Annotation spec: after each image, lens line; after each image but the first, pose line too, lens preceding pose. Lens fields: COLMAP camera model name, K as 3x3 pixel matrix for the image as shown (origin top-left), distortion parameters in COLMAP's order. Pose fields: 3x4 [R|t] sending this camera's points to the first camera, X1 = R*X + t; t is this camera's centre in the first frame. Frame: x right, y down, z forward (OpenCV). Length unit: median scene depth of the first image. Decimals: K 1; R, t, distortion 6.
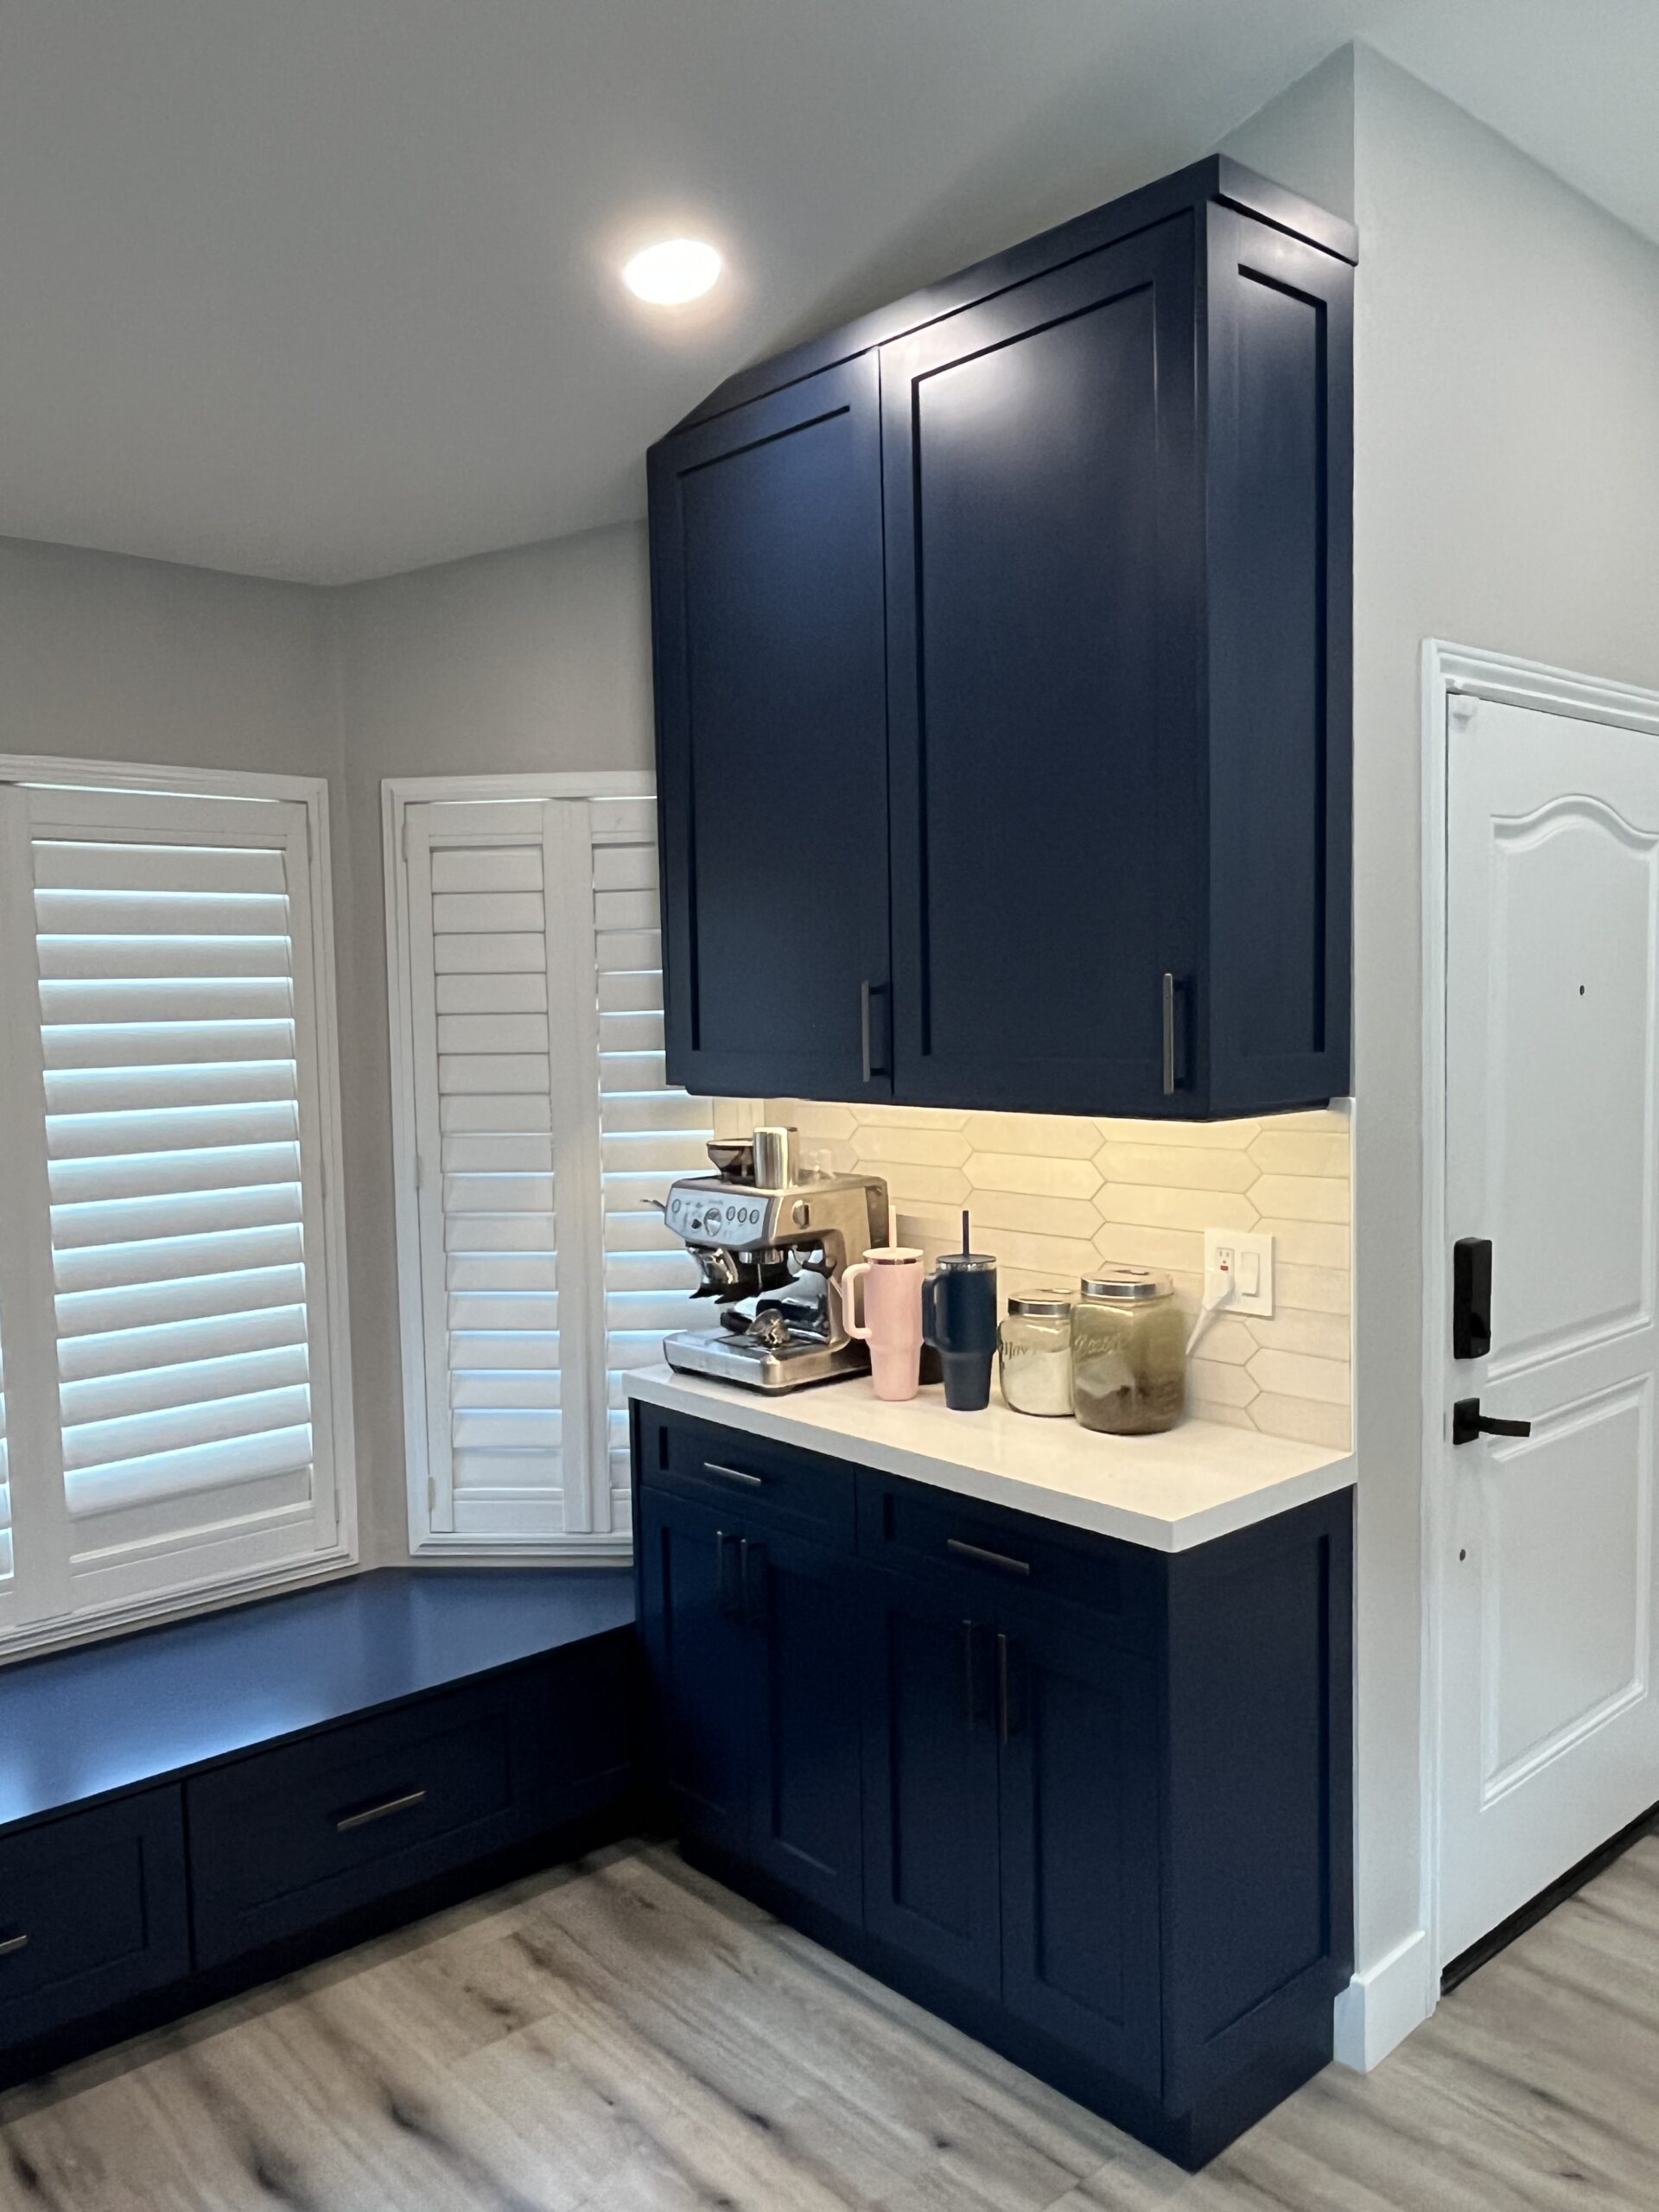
lens RADIAL K [[1687.7, 0, 847.6], [0, 1687.7, 1109.8], [0, 0, 1]] dist [-0.001168, 0.003796]
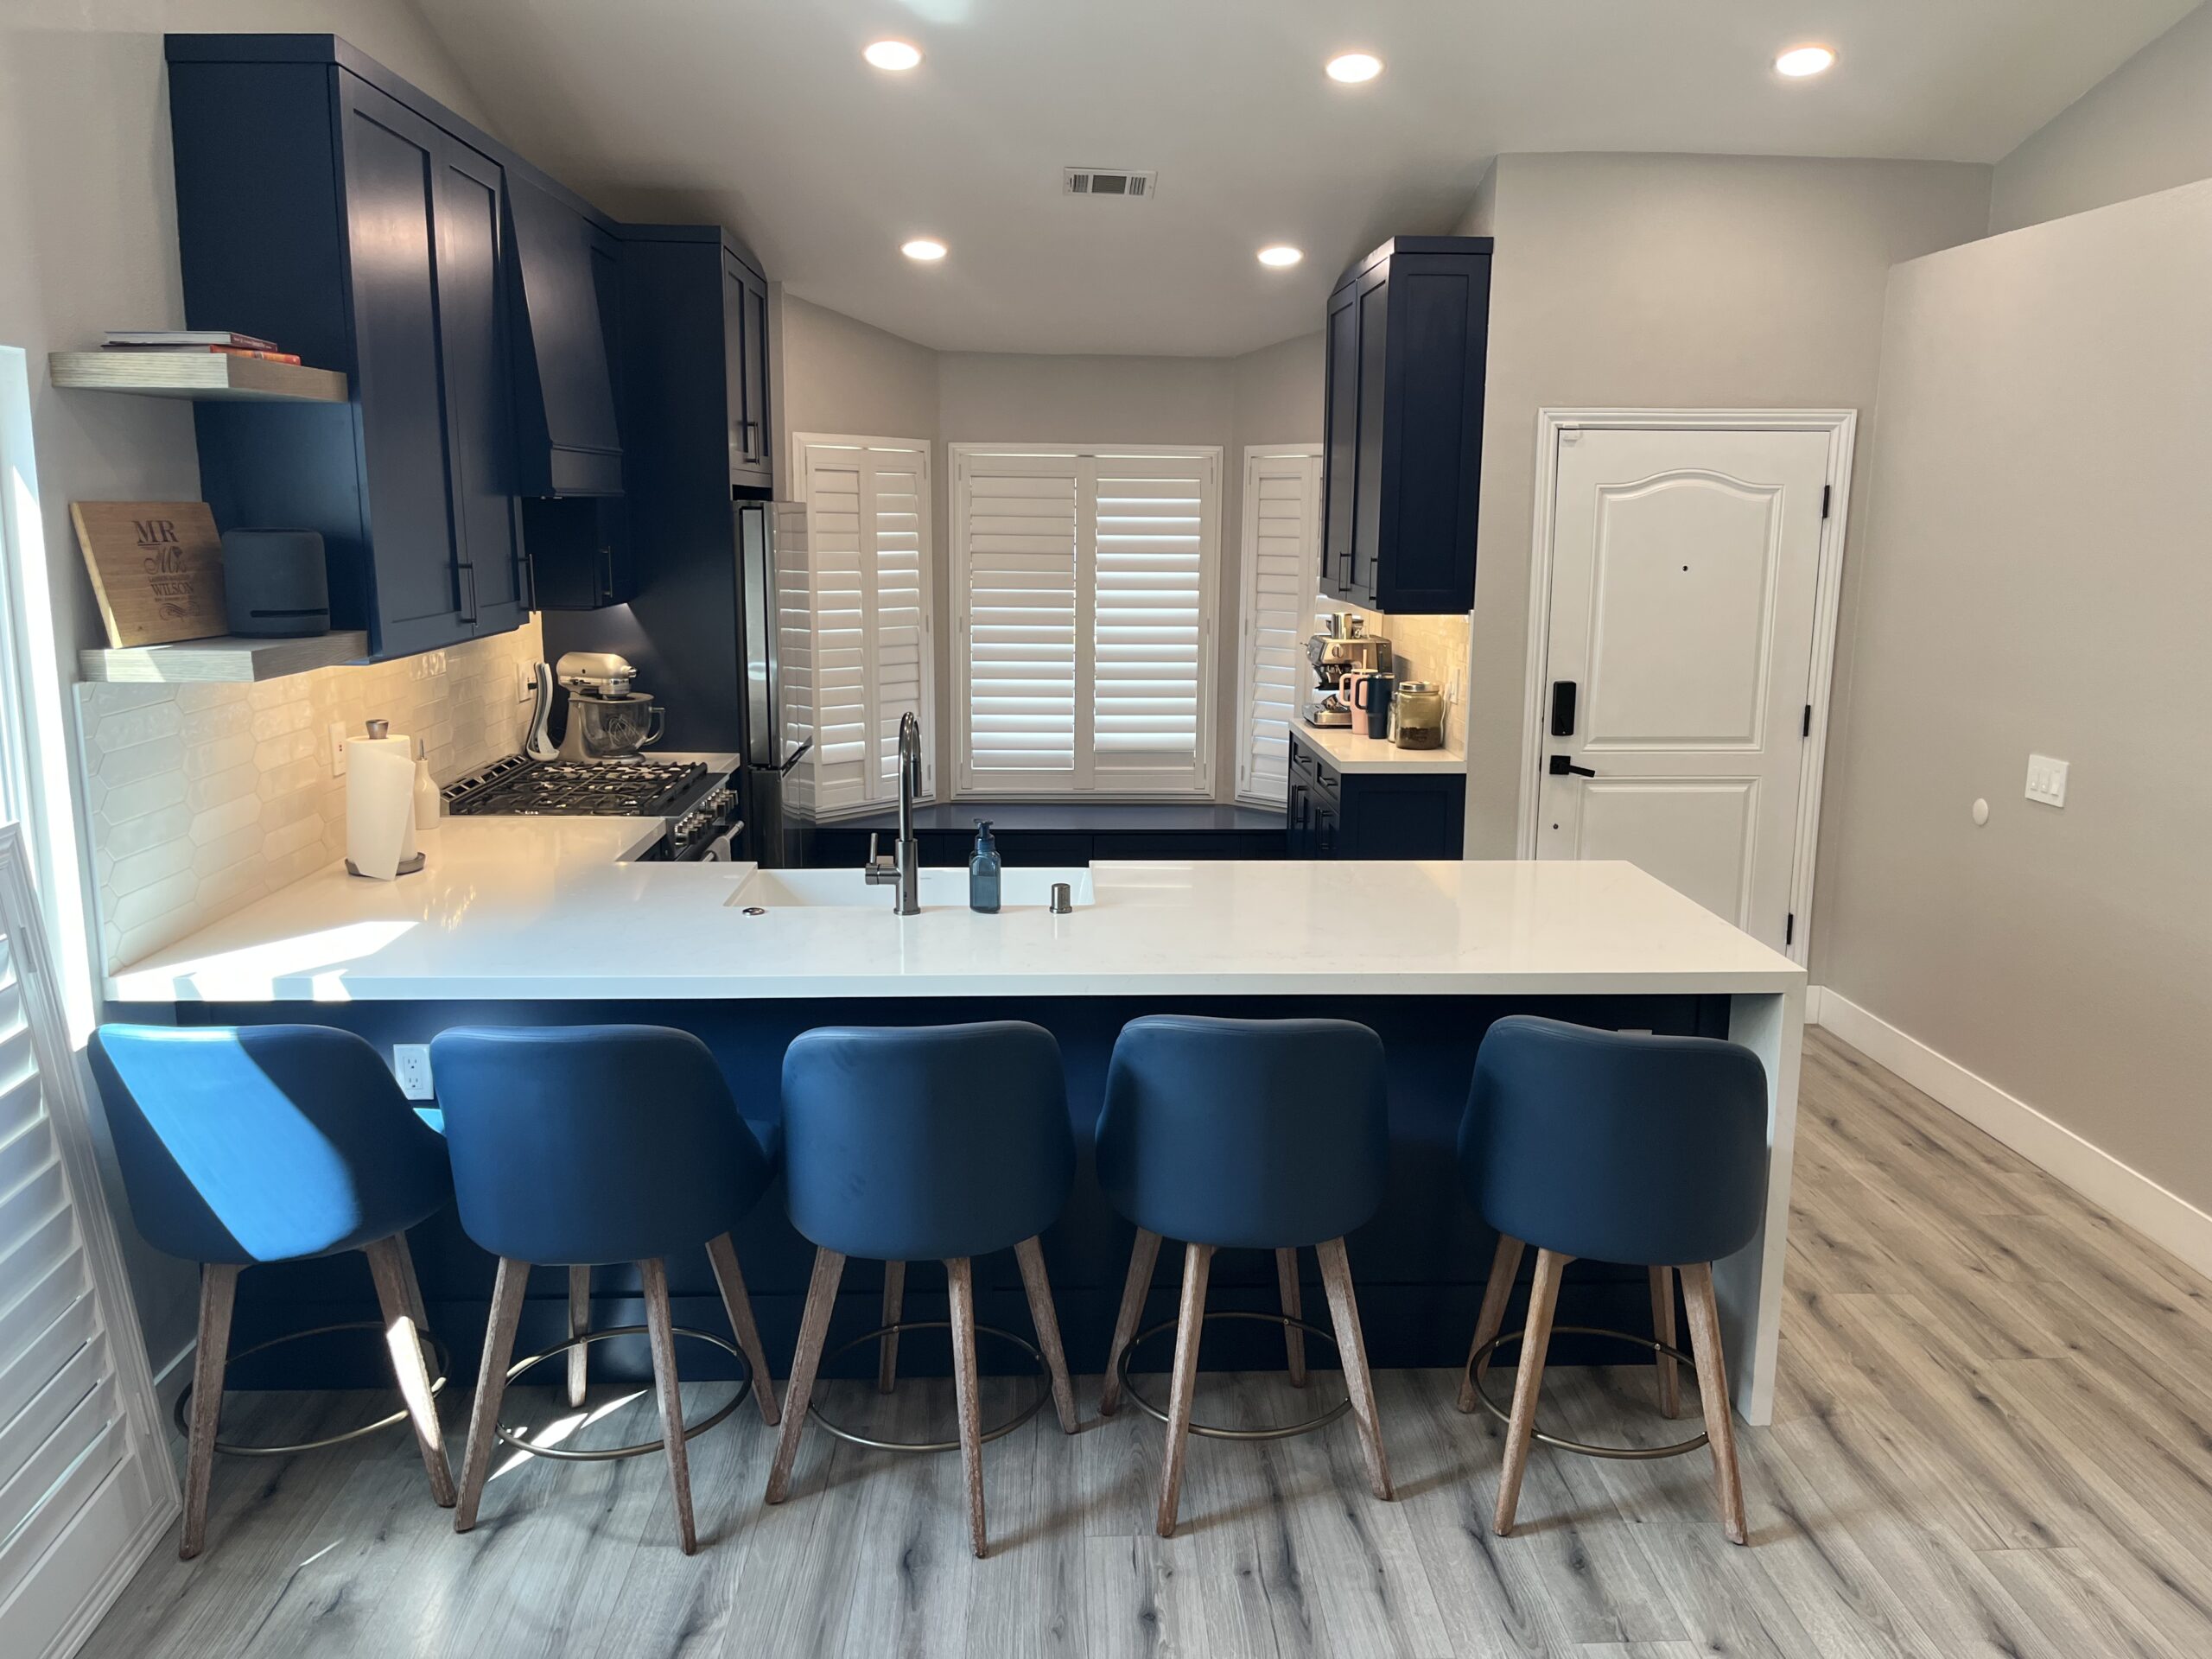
lens RADIAL K [[1680.3, 0, 1130.5], [0, 1680.3, 818.8], [0, 0, 1]] dist [0.063503, -0.091507]
pose [[0.779289, 0.139553, -0.610929, 1.214204], [-0.069257, 0.988096, 0.137365, -0.008150], [0.622826, -0.064736, 0.779677, -1.002484]]
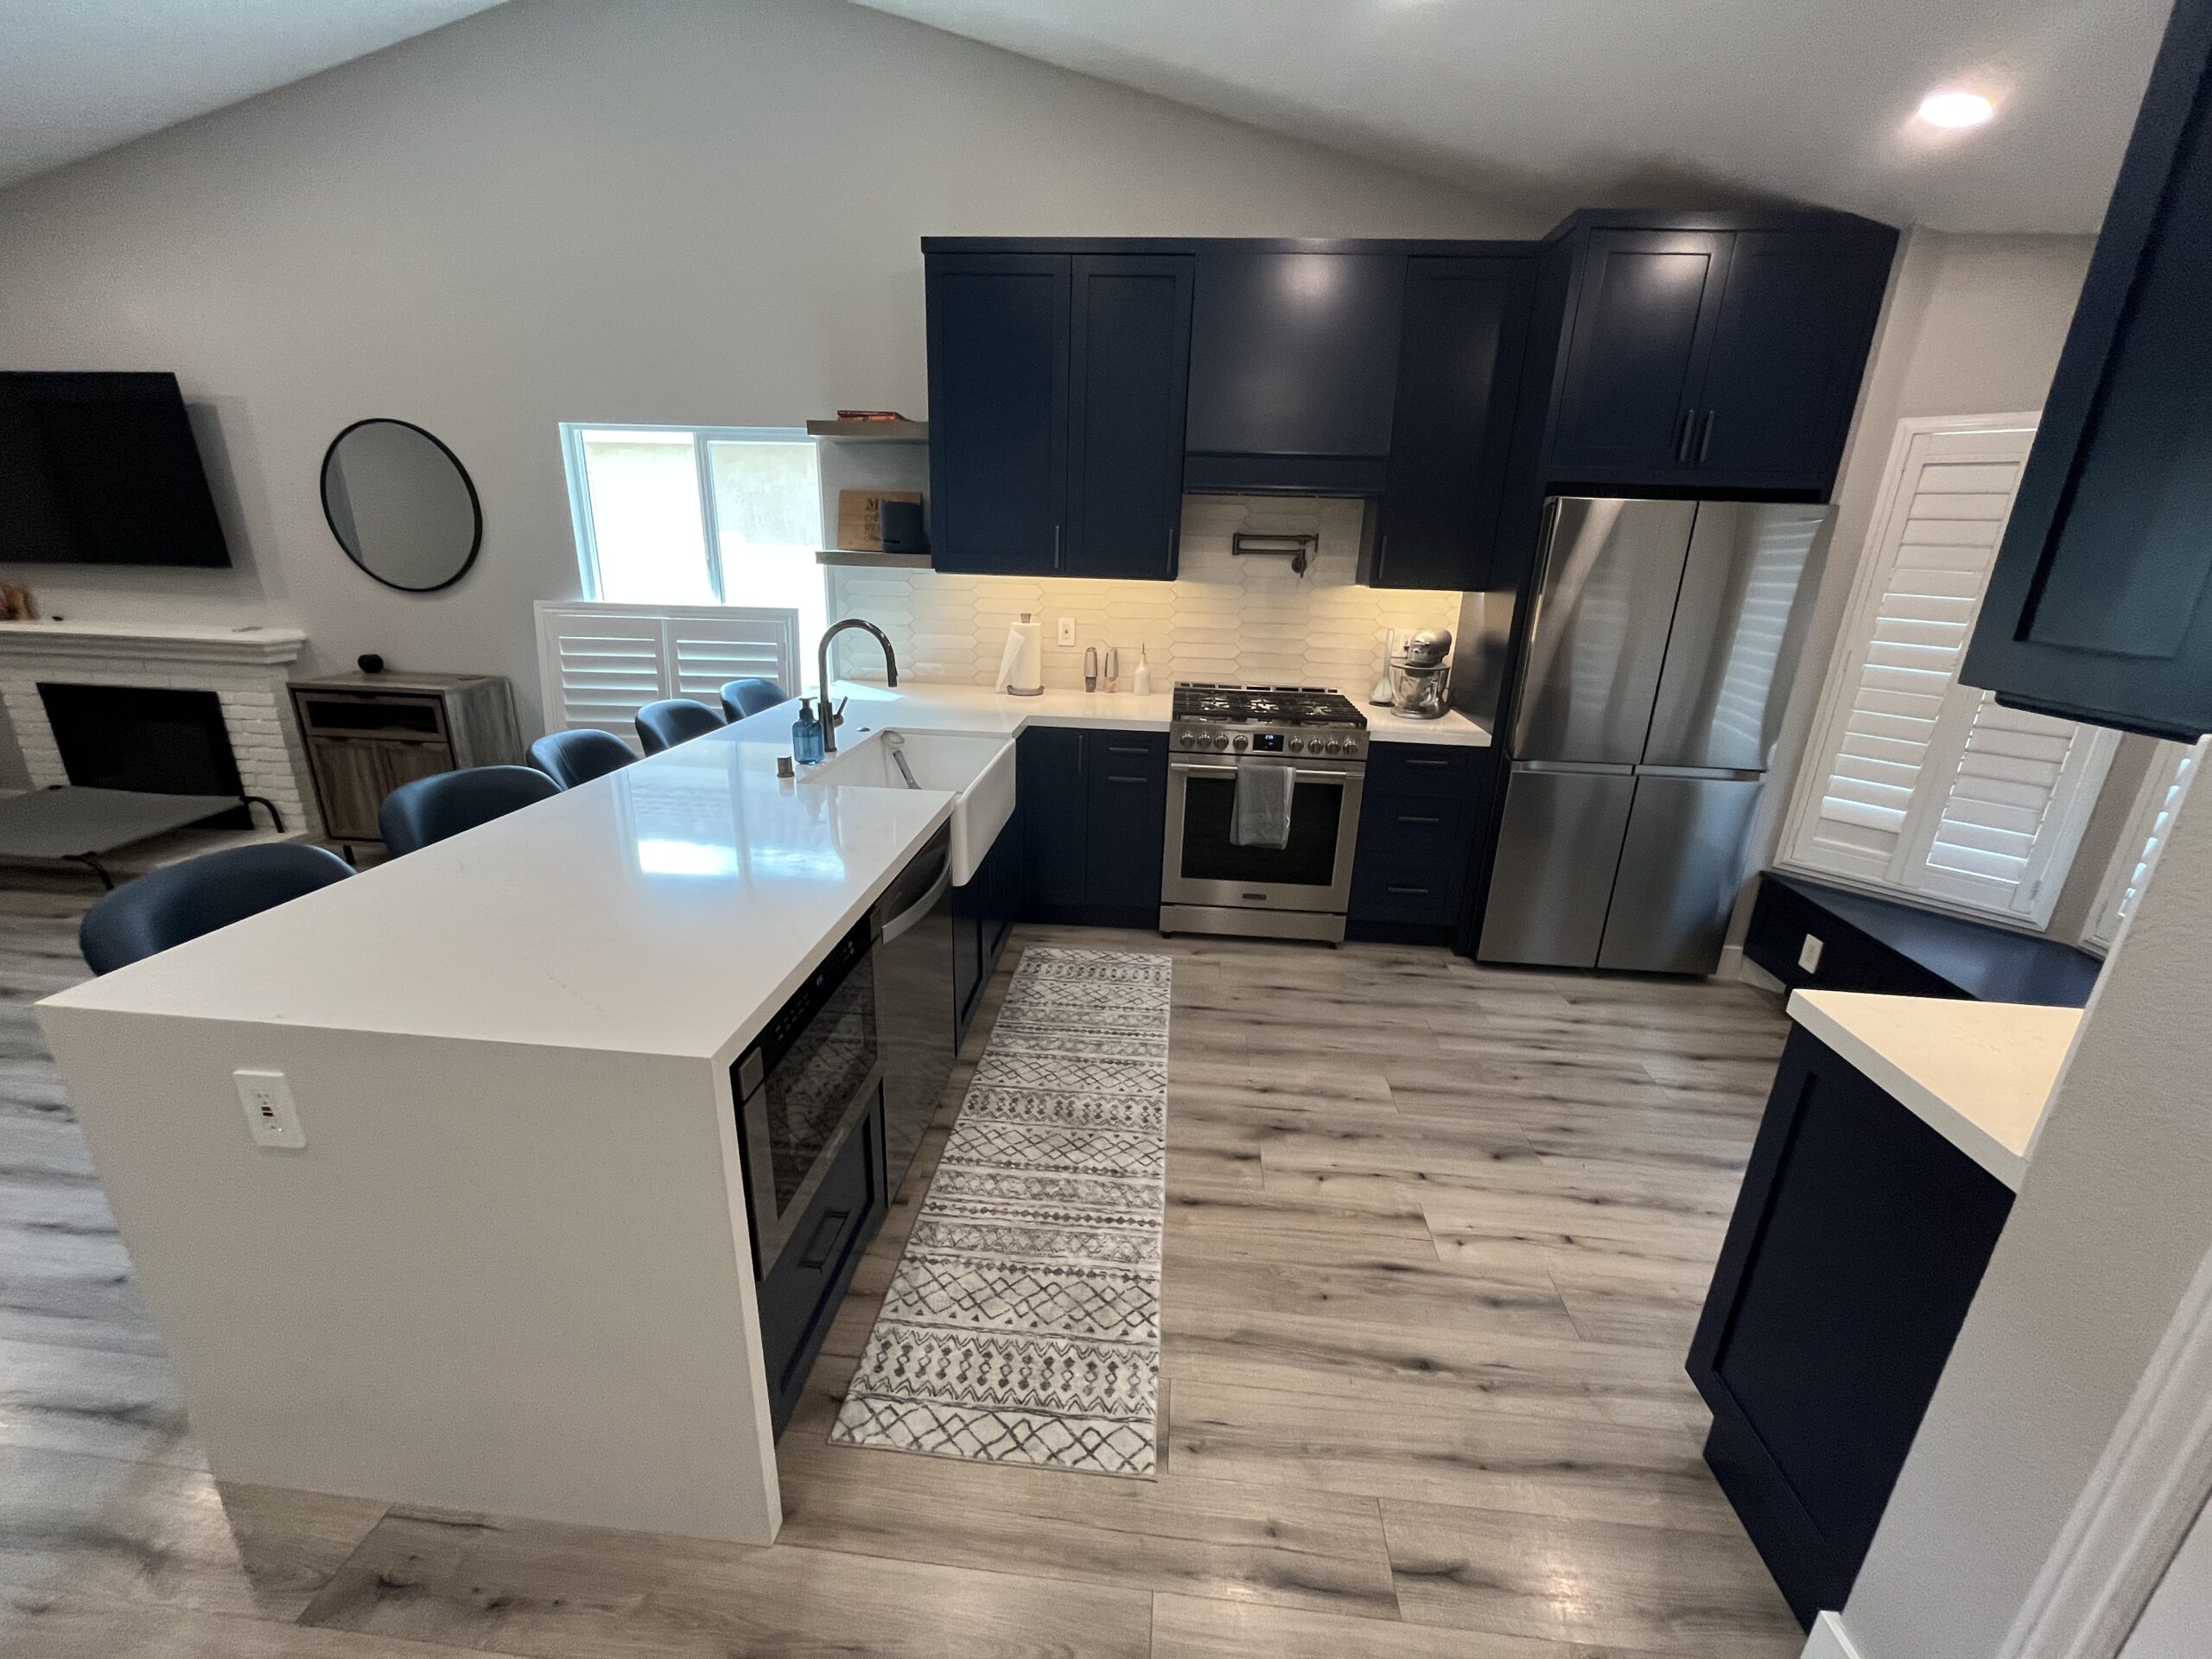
lens RADIAL K [[897.1, 0, 1105.1], [0, 897.1, 831.8], [0, 0, 1]] dist [-0.004033, 0.000444]
pose [[-0.730428, 0.209166, -0.650173, 0.763211], [-0.066553, 0.925623, 0.372548, -0.067260], [0.679740, 0.315391, -0.662180, 0.812645]]
